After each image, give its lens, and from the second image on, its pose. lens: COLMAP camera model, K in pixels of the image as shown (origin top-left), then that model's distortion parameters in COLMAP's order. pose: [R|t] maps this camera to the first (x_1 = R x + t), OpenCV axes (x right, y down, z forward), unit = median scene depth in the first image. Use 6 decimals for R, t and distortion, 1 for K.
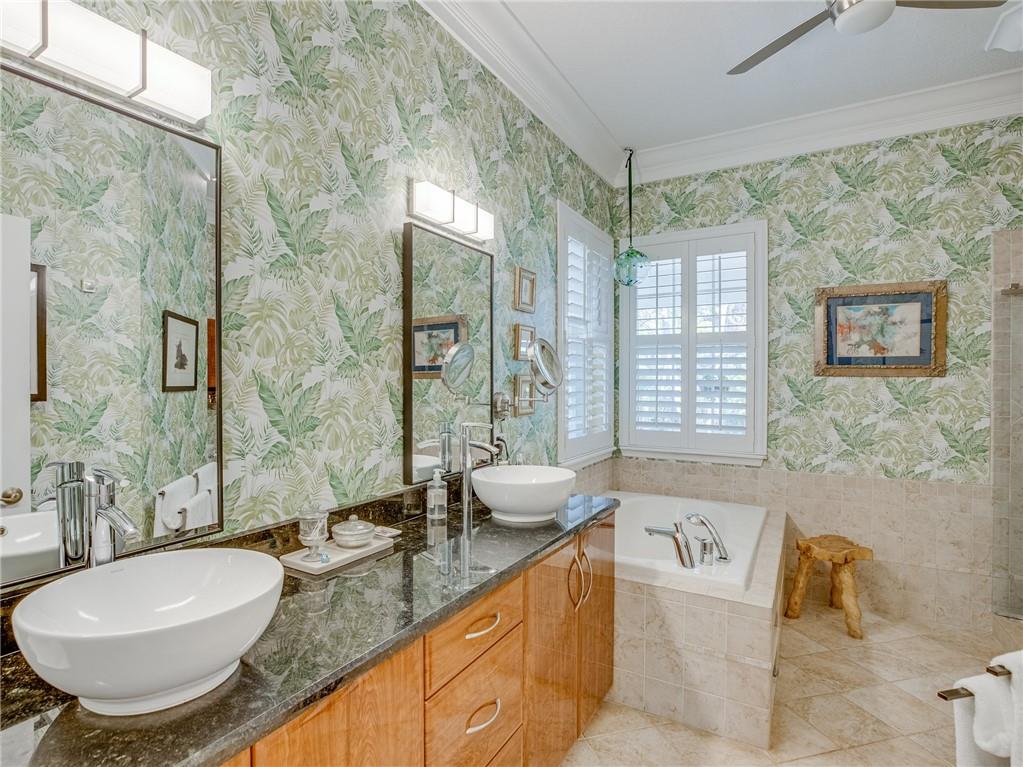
lens RADIAL K [[522.5, 0, 500.5], [0, 522.5, 383.4], [0, 0, 1]] dist [-0.041432, 0.010870]
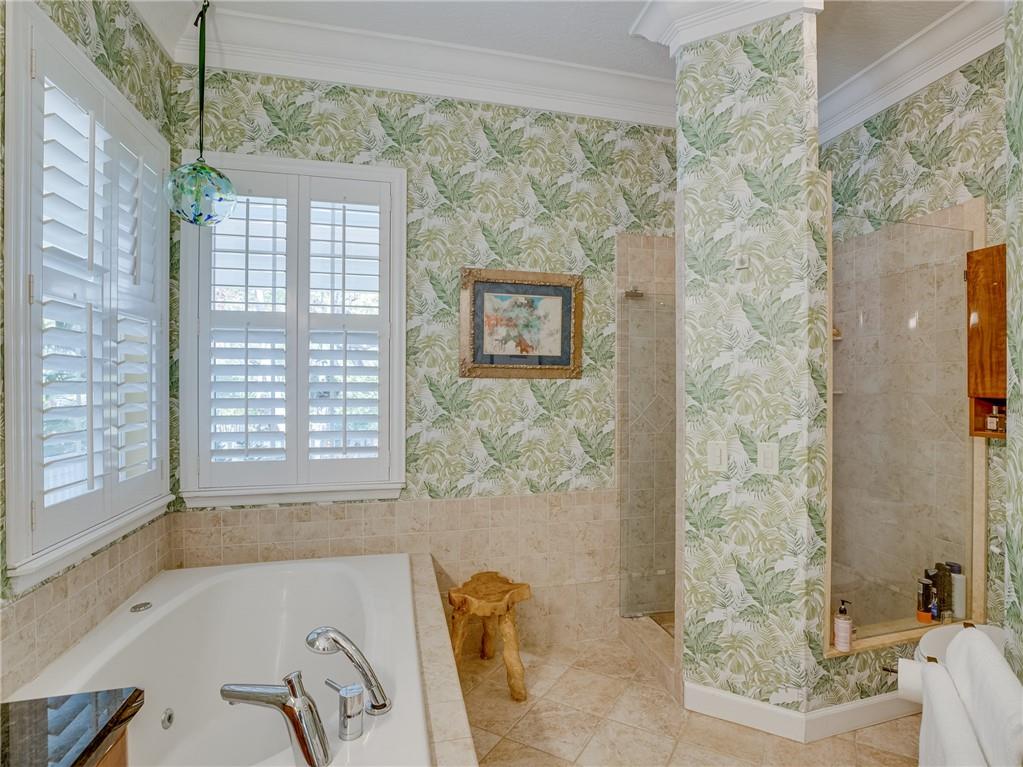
lens RADIAL K [[522.5, 0, 527.1], [0, 522.5, 384.6], [0, 0, 1]] dist [-0.041432, 0.010870]
pose [[0.710542, -0.002954, 0.703648, 0.115252], [0.006001, 0.999980, -0.001863, -0.000728], [-0.703629, 0.005546, 0.710546, 0.358470]]
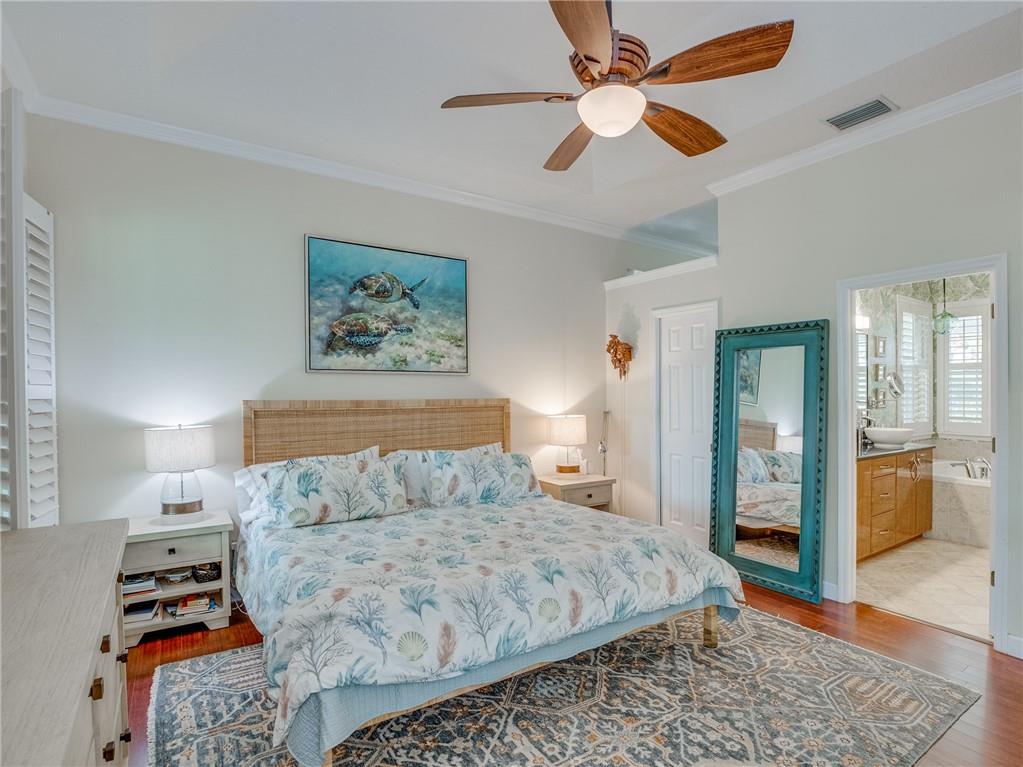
lens RADIAL K [[522.5, 0, 557.3], [0, 522.5, 393.3], [0, 0, 1]] dist [-0.041432, 0.010870]
pose [[0.912176, -0.000856, -0.409798, -0.234580], [-0.000384, 0.999996, -0.002944, 0.007147], [0.409798, 0.002843, 0.912172, -1.121759]]
